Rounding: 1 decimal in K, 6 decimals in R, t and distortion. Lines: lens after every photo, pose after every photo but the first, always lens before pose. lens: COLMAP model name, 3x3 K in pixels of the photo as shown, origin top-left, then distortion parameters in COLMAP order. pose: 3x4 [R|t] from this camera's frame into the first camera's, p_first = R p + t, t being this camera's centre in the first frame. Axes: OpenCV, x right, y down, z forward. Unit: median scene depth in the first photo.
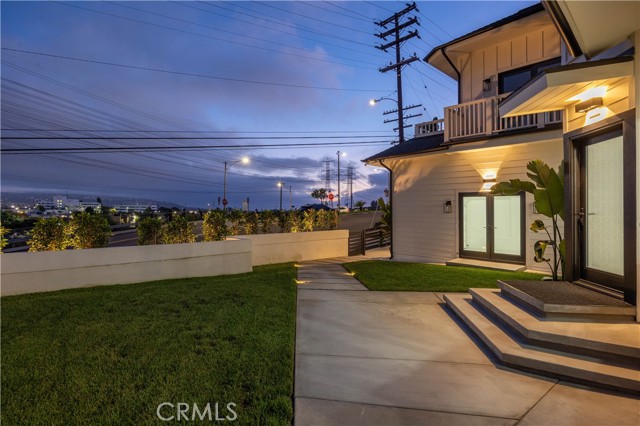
lens RADIAL K [[330.2, 0, 320.0], [0, 330.2, 213.0], [0, 0, 1]] dist [0.000088, -0.000229]
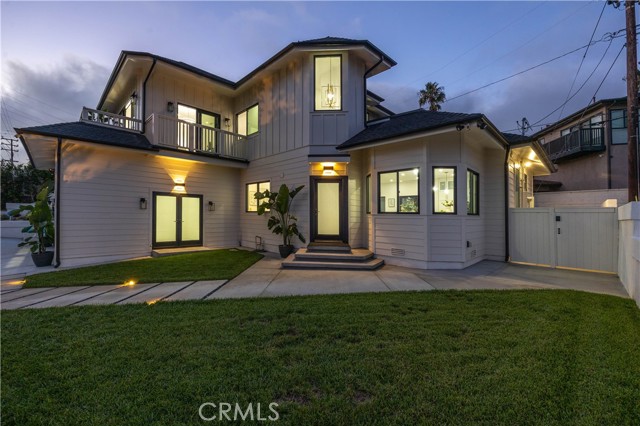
lens RADIAL K [[264.0, 0, 320.0], [0, 264.0, 213.0], [0, 0, 1]] dist [-0.000082, 0.000289]
pose [[0.005218, 0.000592, 0.999986, -0.501706], [-0.012175, 0.999926, -0.000529, 0.006130], [-0.999912, -0.012172, 0.005225, 0.445911]]
